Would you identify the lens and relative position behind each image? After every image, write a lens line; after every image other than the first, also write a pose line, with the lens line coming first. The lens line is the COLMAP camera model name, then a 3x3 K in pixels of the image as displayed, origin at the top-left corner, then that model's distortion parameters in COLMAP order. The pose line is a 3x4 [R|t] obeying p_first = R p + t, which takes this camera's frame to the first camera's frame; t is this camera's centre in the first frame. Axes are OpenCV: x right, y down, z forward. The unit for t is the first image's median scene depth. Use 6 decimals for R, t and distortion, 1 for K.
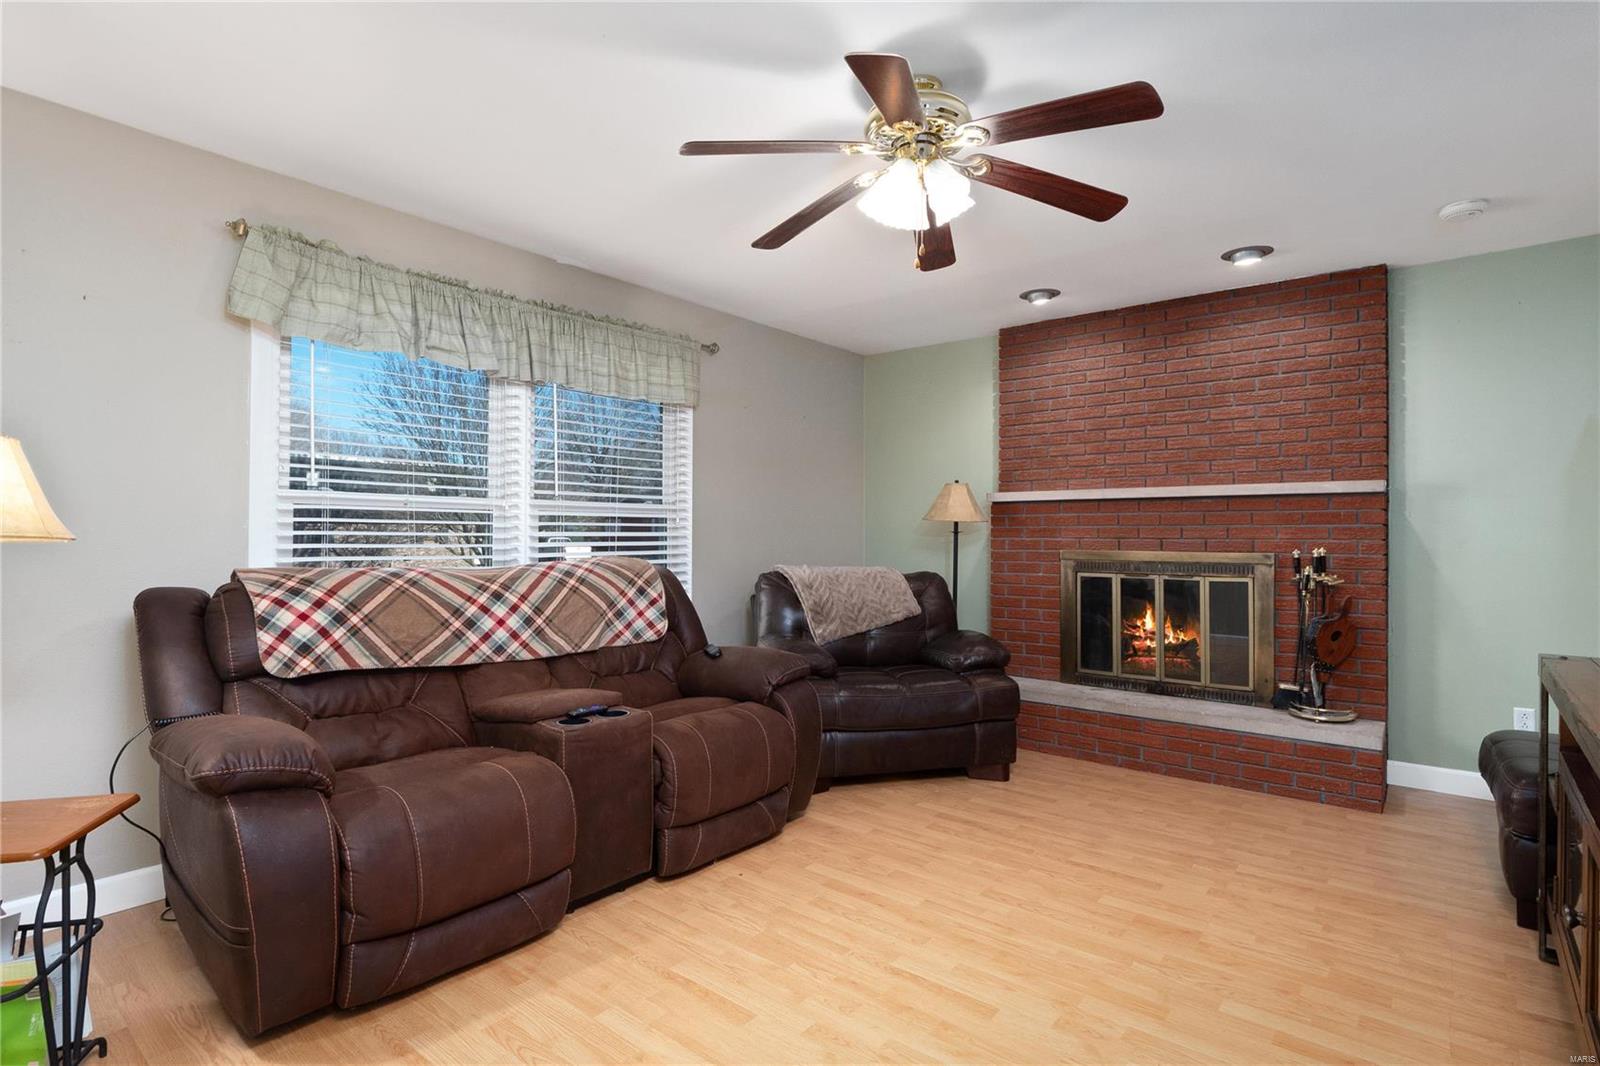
lens RADIAL K [[798.3, 0, 807.5], [0, 798.3, 532.7], [0, 0, 1]] dist [-0.005324, 0.000239]
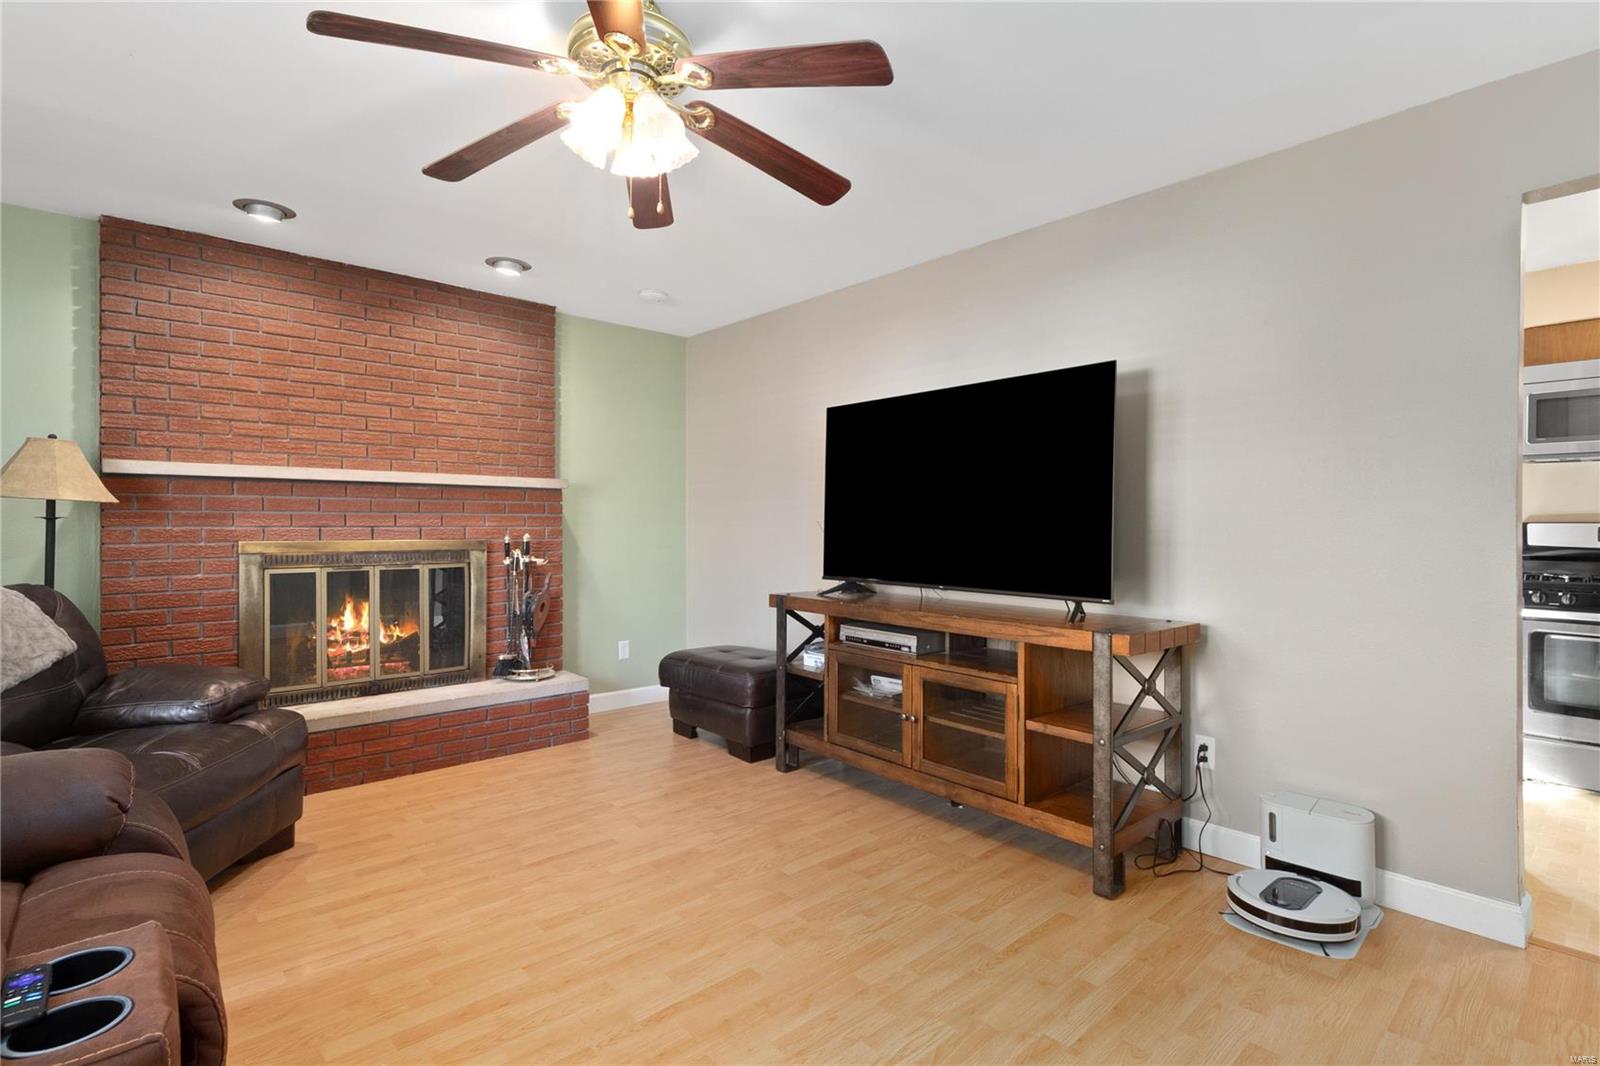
lens RADIAL K [[768.3, 0, 807.6], [0, 768.3, 529.5], [0, 0, 1]] dist [0.003967, 0.000036]
pose [[0.149808, -0.009342, 0.988671, -0.395306], [-0.003882, 0.999942, 0.010037, -0.000136], [-0.988707, -0.005342, 0.149763, 0.400152]]
